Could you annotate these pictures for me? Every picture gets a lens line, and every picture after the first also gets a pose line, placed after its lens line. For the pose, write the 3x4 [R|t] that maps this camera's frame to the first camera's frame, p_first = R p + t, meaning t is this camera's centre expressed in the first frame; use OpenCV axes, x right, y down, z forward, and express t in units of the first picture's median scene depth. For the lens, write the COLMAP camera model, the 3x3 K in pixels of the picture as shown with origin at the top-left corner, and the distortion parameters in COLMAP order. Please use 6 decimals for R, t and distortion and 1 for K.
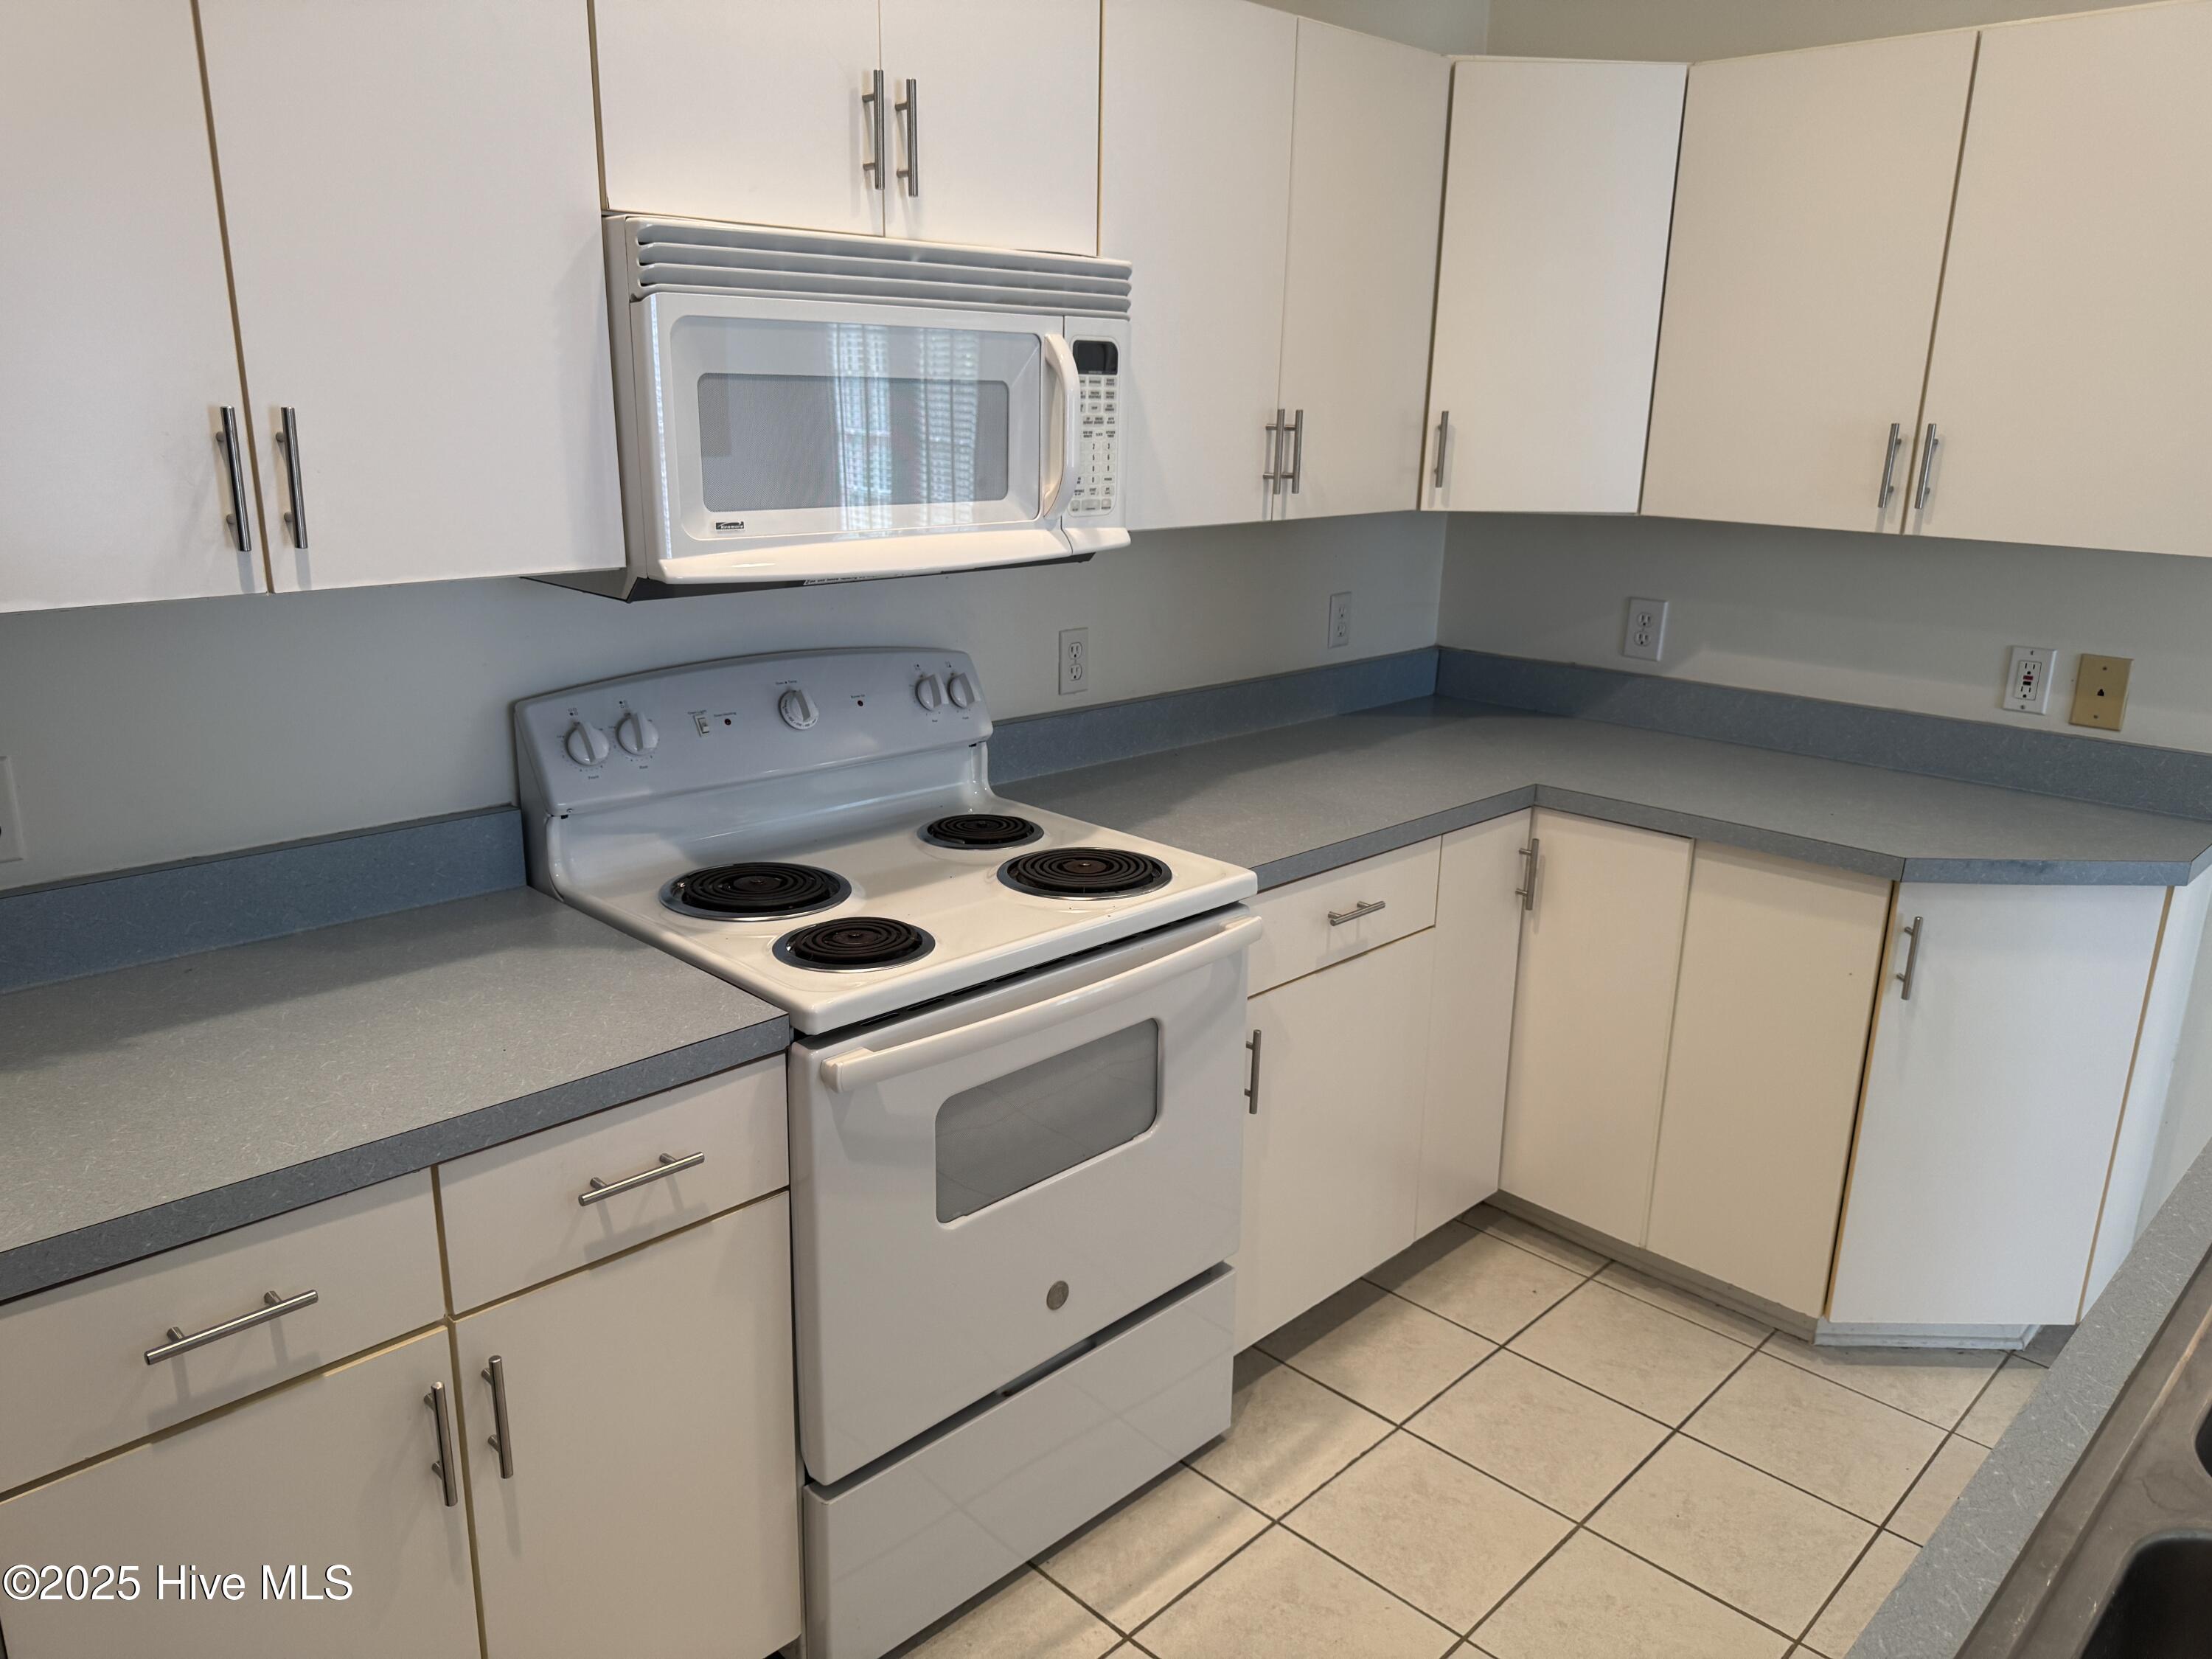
lens RADIAL K [[1579.6, 0, 1106.0], [0, 1579.6, 829.5], [0, 0, 1]] dist [0.093997, -0.123378]
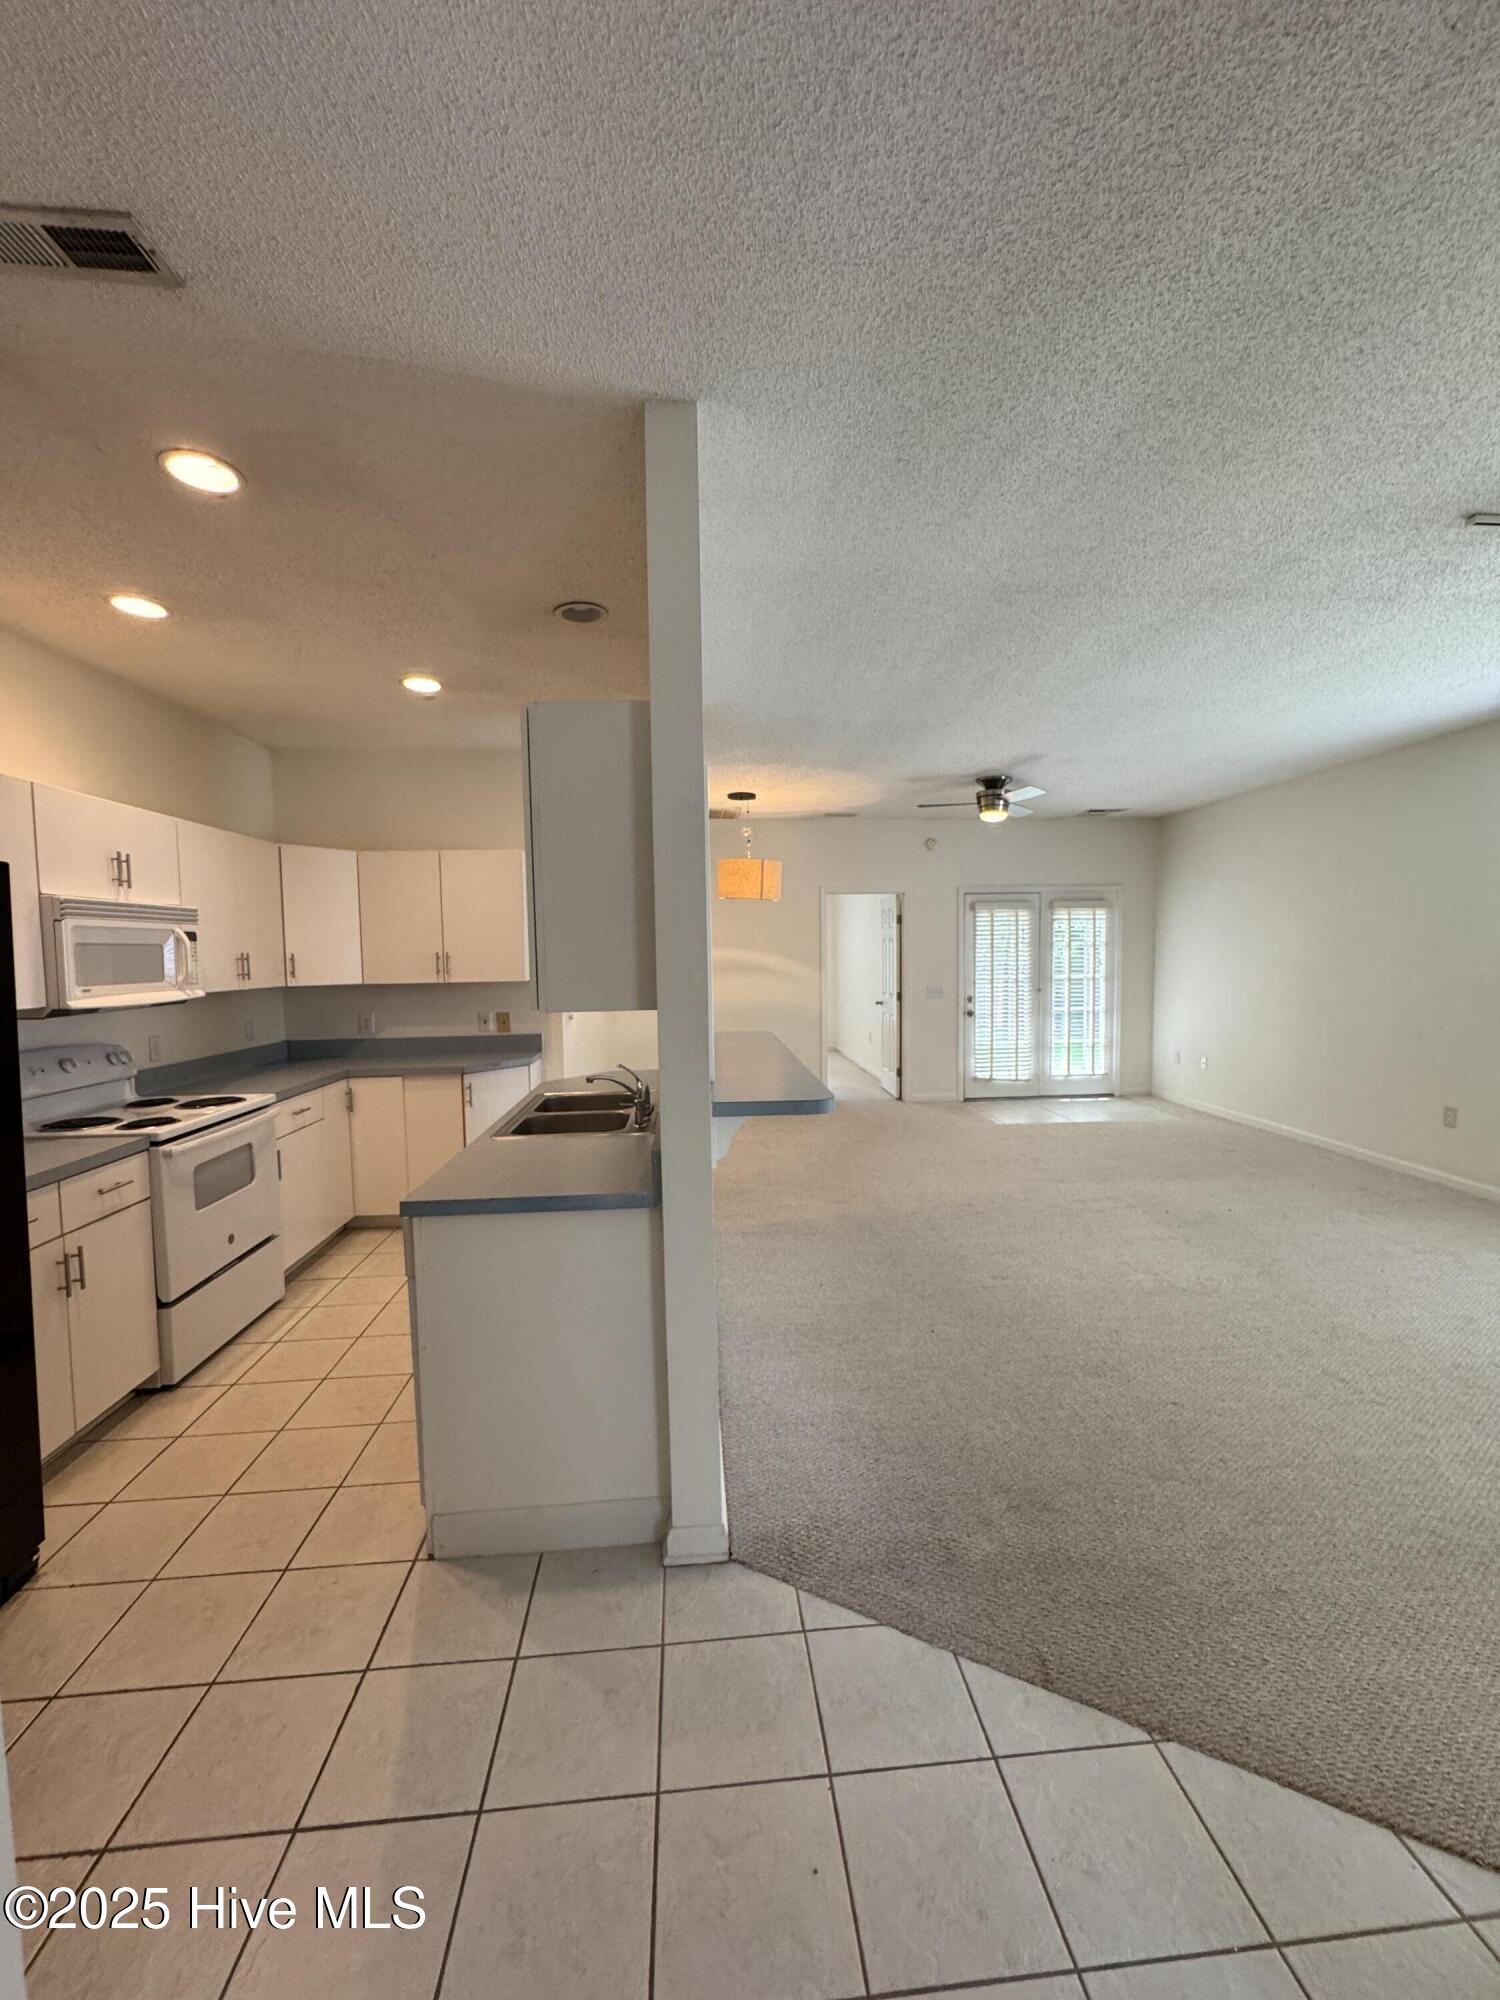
lens RADIAL K [[798.2, 0, 753.1], [0, 798.2, 998.6], [0, 0, 1]] dist [-0.003192, 0.000067]
pose [[0.656408, -0.074846, 0.750684, -0.408839], [0.232961, 0.966545, -0.107336, 0.211675], [-0.717536, 0.245336, 0.651884, -0.671547]]
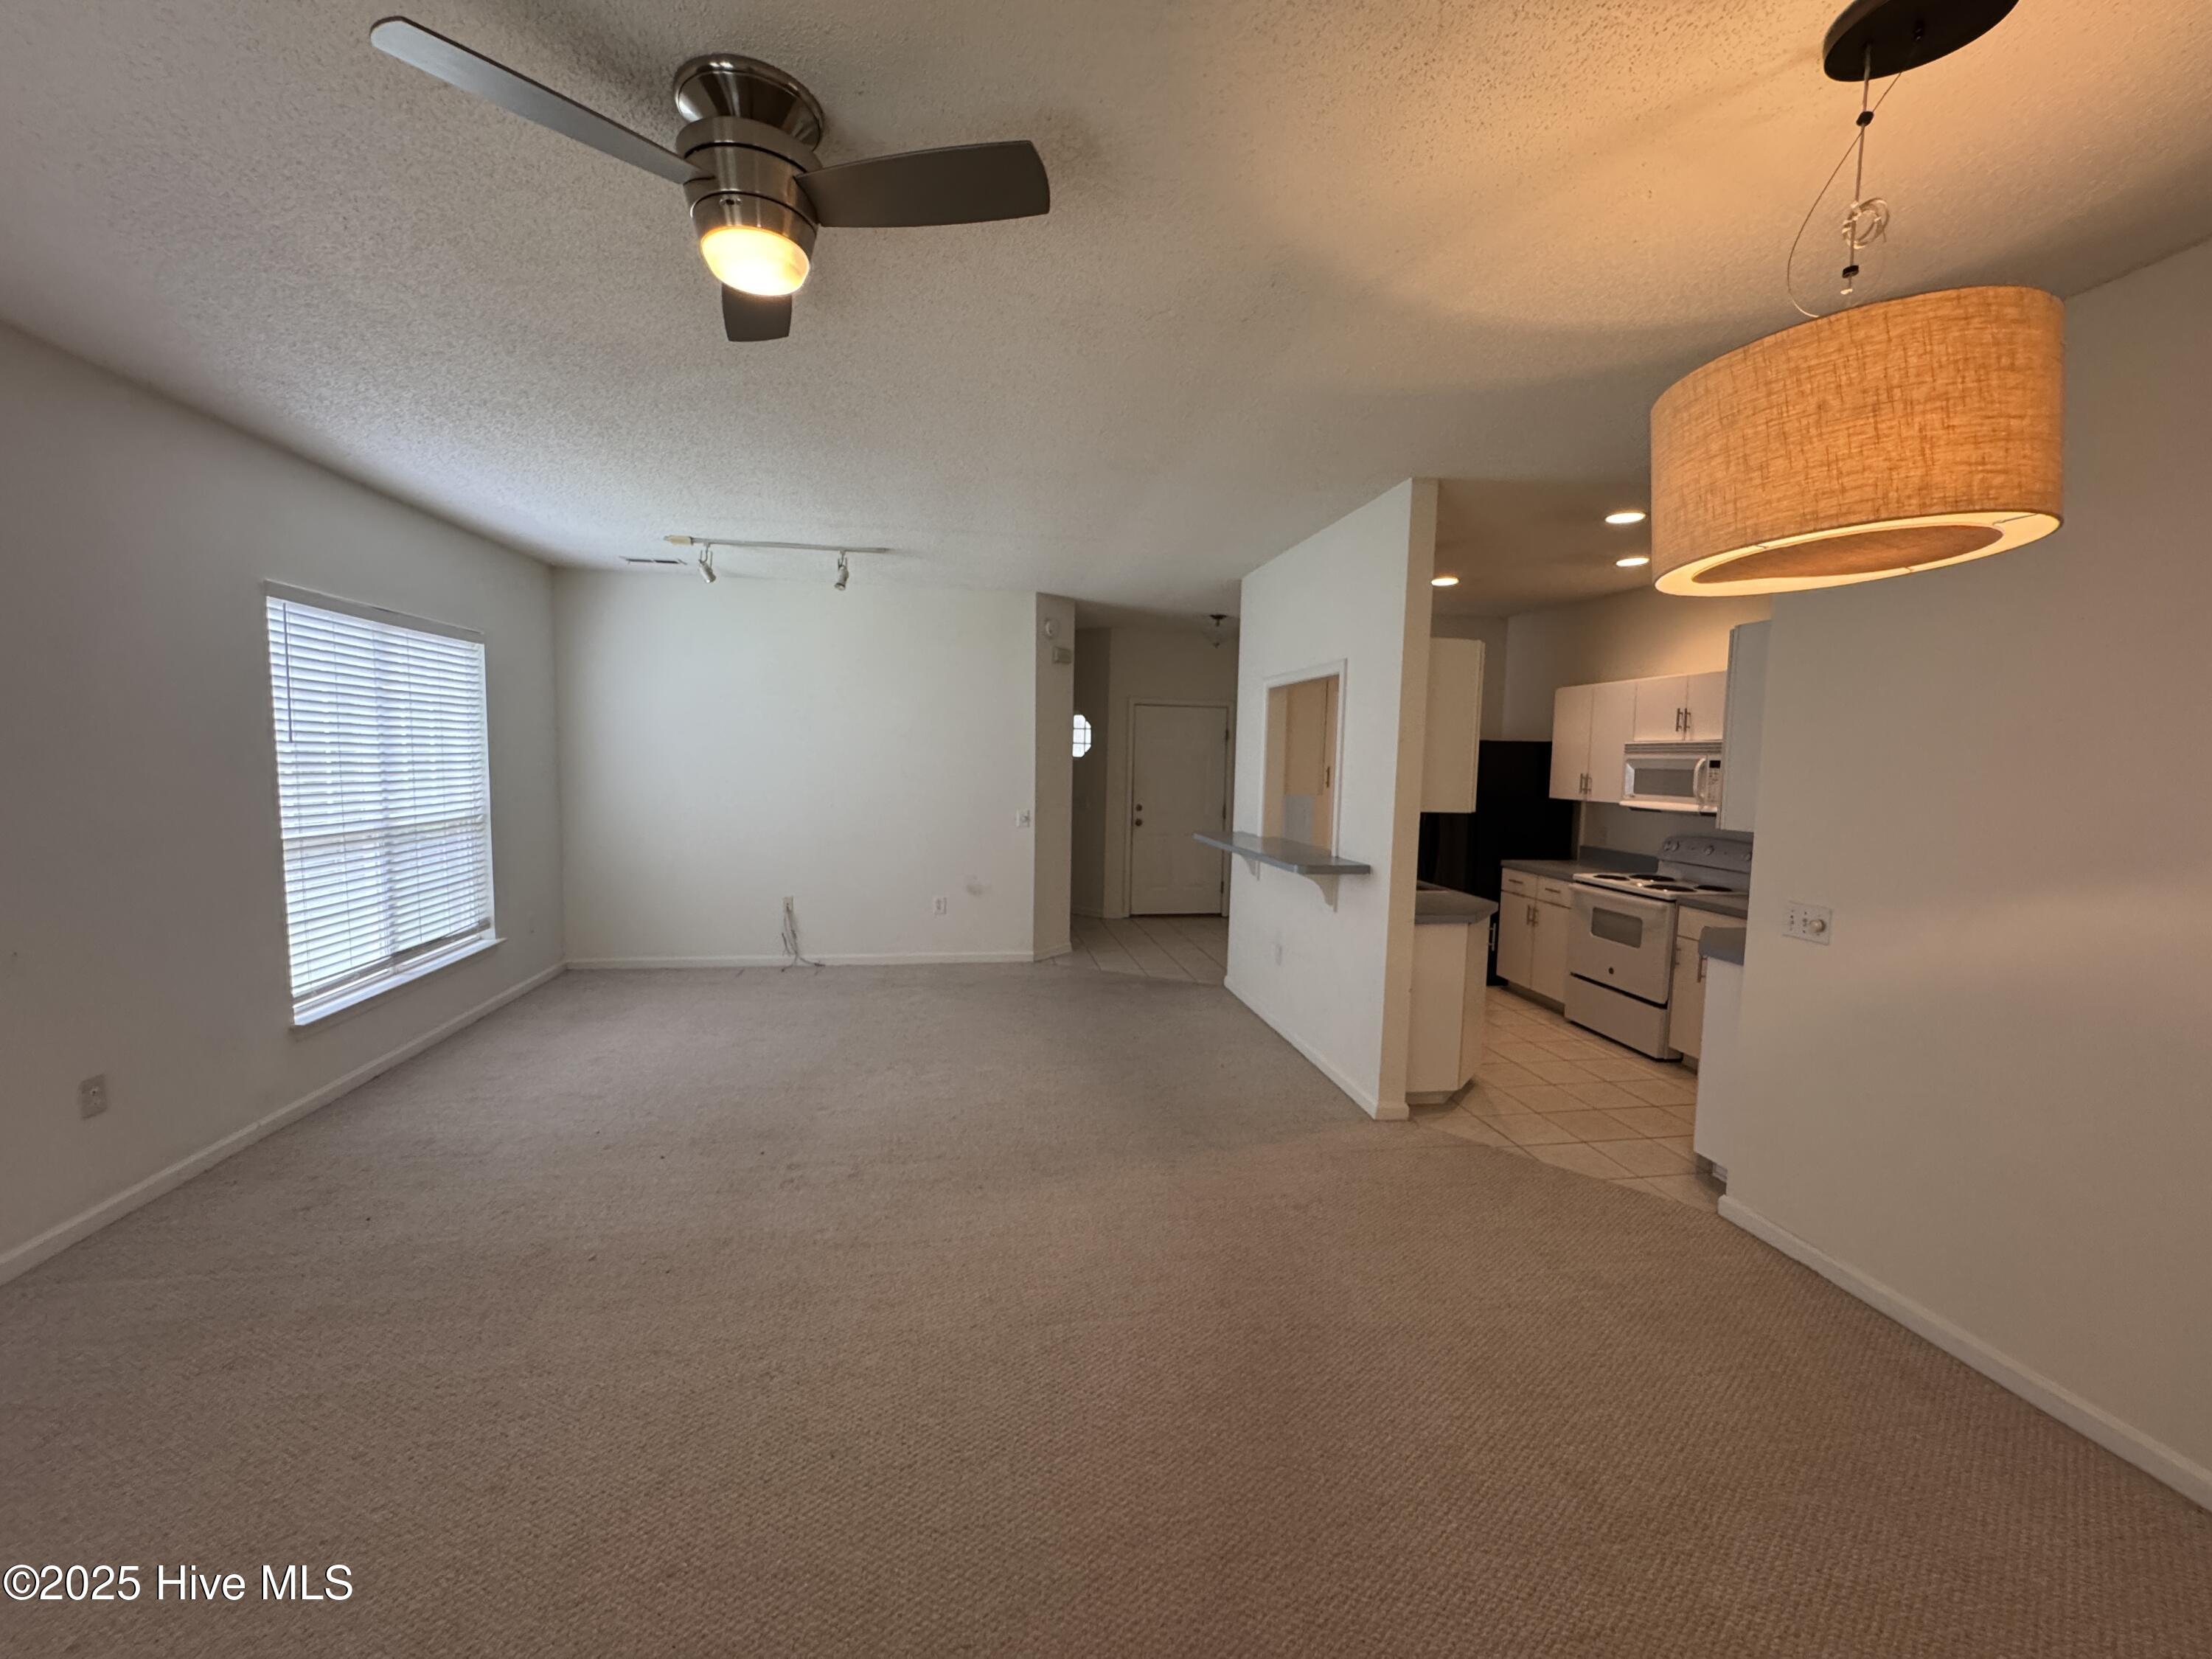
lens RADIAL K [[882.8, 0, 1104.5], [0, 882.8, 824.7], [0, 0, 1]] dist [-0.003192, 0.000067]
pose [[-0.591573, 0.030804, -0.805663, 2.337854], [-0.252049, 0.942119, 0.221093, -0.230267], [0.765841, 0.333860, -0.549568, 0.972576]]
